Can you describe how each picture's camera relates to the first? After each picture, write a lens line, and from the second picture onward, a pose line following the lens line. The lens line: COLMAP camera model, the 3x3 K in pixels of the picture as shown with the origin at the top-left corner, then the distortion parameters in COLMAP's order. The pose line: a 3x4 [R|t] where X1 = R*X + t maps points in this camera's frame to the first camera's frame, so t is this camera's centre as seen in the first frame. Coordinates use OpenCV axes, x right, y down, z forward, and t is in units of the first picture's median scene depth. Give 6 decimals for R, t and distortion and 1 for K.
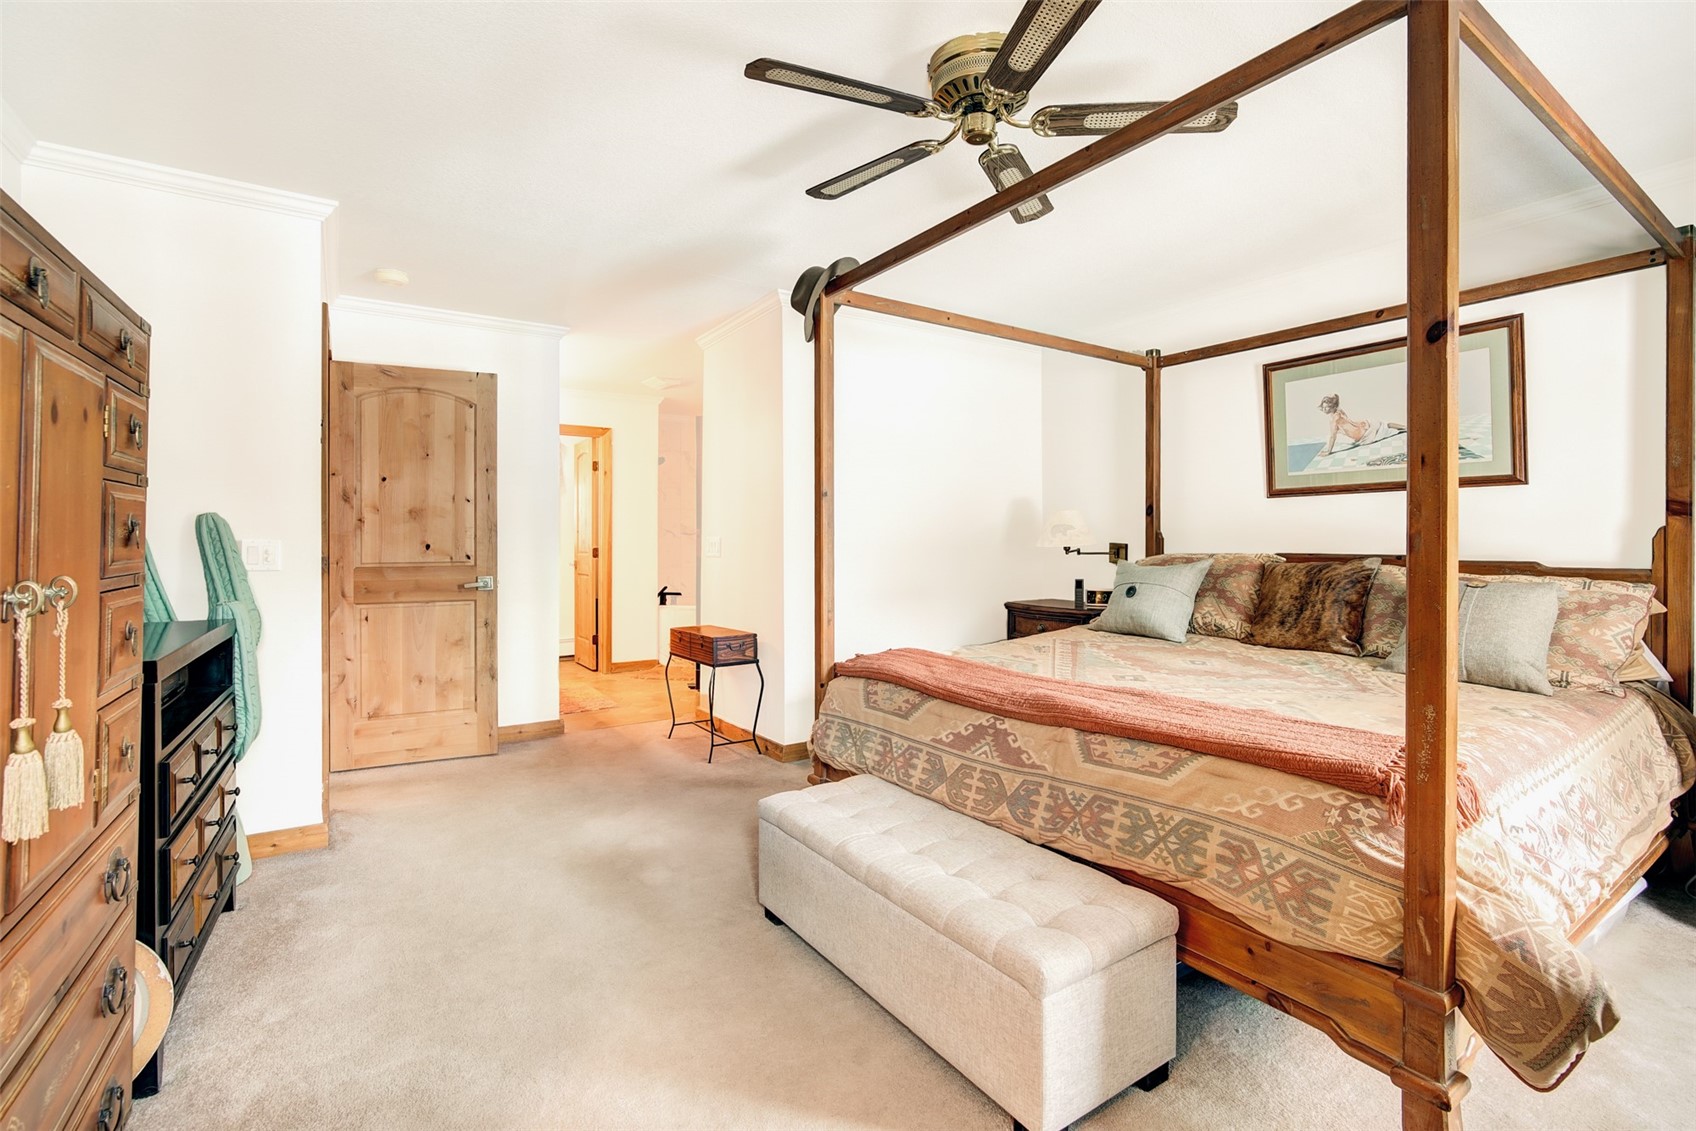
lens RADIAL K [[777.9, 0, 876.6], [0, 777.9, 530.5], [0, 0, 1]] dist [-0.003239, 0.001453]
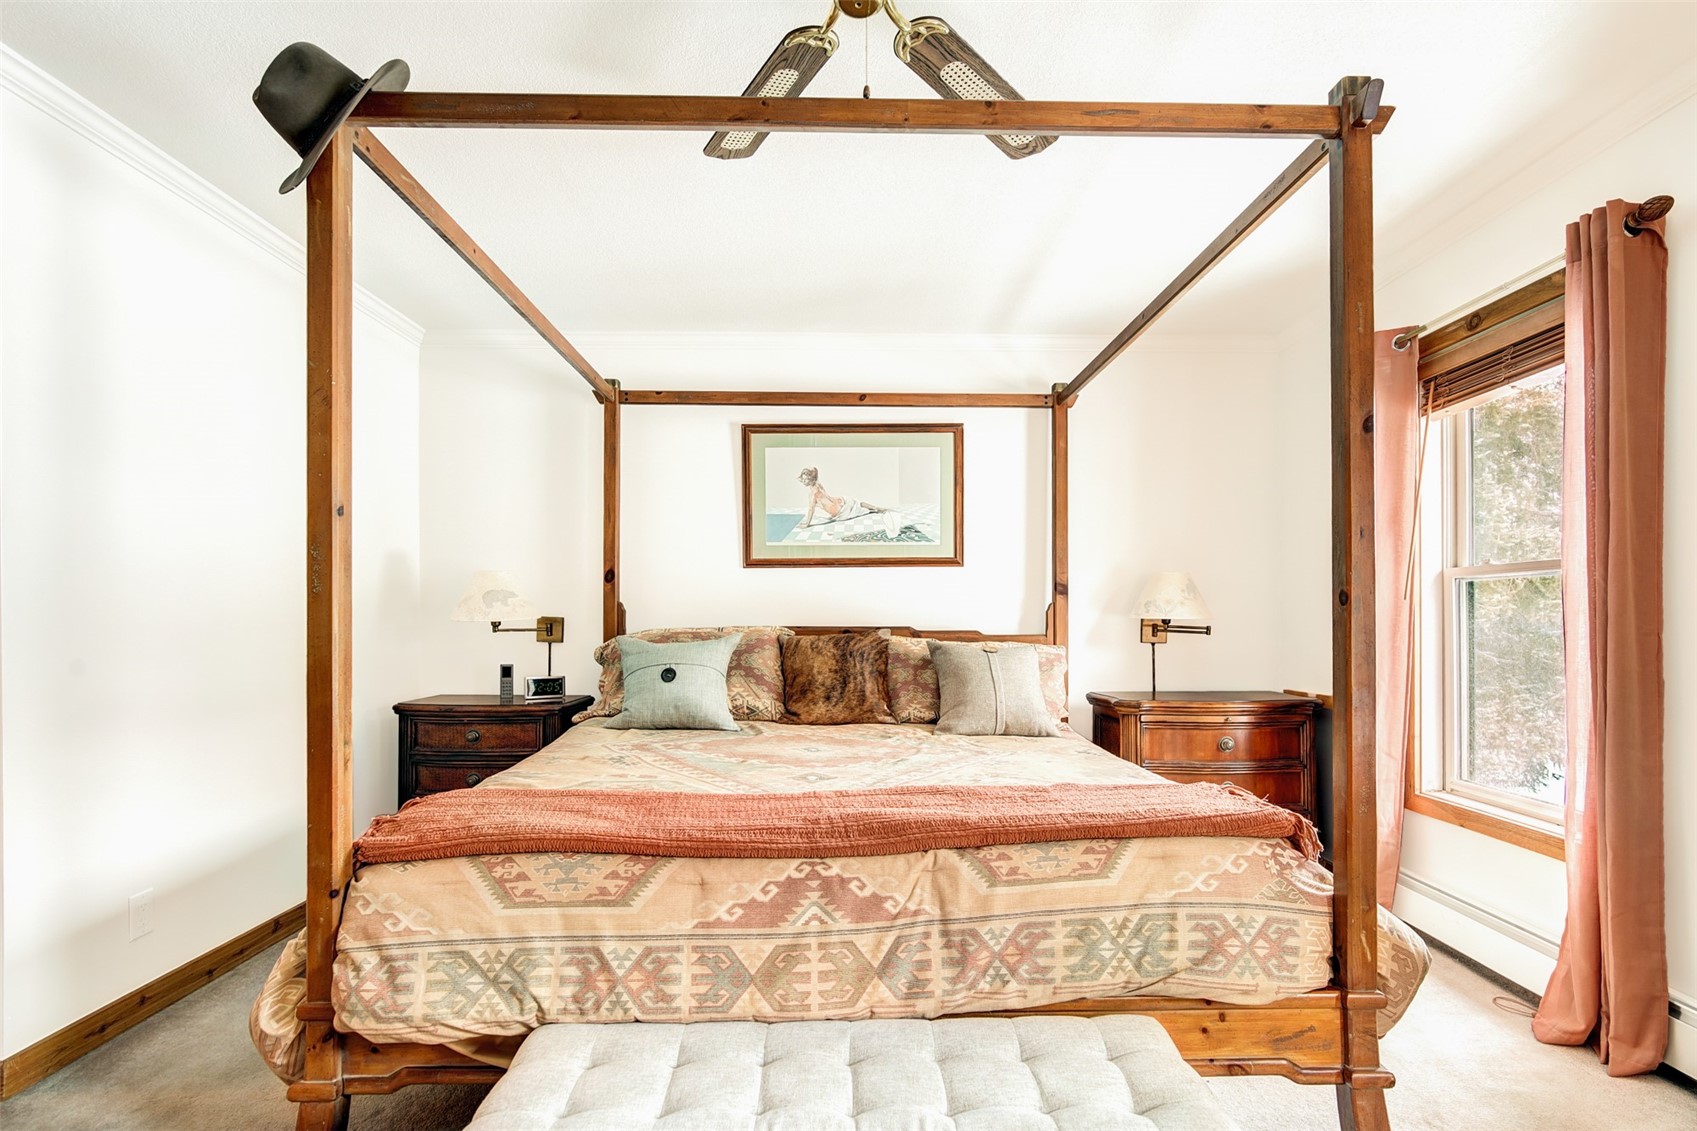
lens RADIAL K [[835.9, 0, 851.8], [0, 835.9, 614.2], [0, 0, 1]] dist [-0.008380, -0.000170]
pose [[0.549131, 0.007030, 0.835707, -0.388579], [-0.010908, 0.999940, -0.001244, 0.020432], [-0.835665, -0.008433, 0.549174, 0.500866]]
